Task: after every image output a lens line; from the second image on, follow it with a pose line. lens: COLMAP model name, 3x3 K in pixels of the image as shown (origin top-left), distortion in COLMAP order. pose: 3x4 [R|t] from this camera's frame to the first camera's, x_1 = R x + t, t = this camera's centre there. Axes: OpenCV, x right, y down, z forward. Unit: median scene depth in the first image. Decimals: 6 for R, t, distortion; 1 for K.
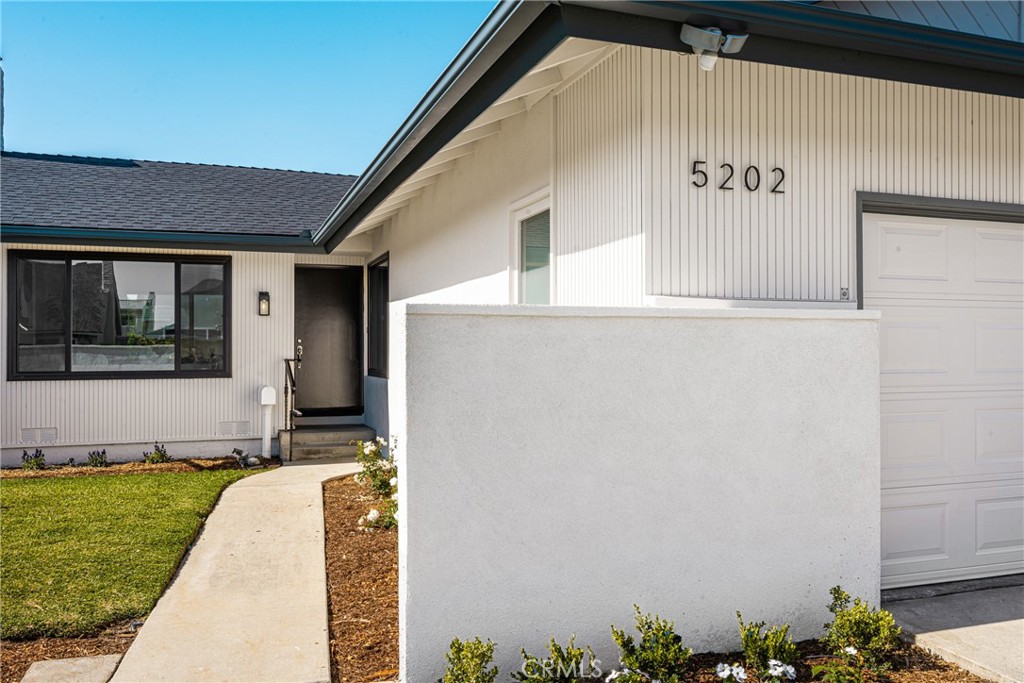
lens RADIAL K [[824.7, 0, 509.7], [0, 824.7, 344.8], [0, 0, 1]] dist [0.005258, -0.006519]
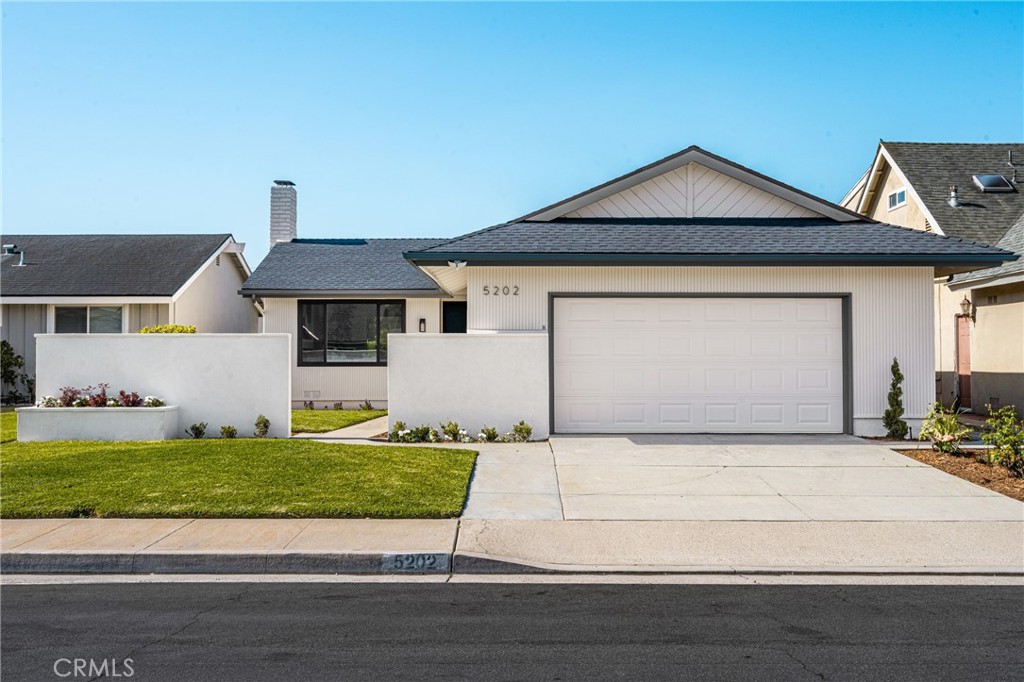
lens RADIAL K [[899.1, 0, 513.1], [0, 899.1, 340.4], [0, 0, 1]] dist [-0.005116, 0.007076]
pose [[0.949515, -0.008007, -0.313621, 0.543082], [0.003961, 0.999901, -0.013534, 0.011279], [0.313698, 0.011608, 0.949452, -0.859979]]
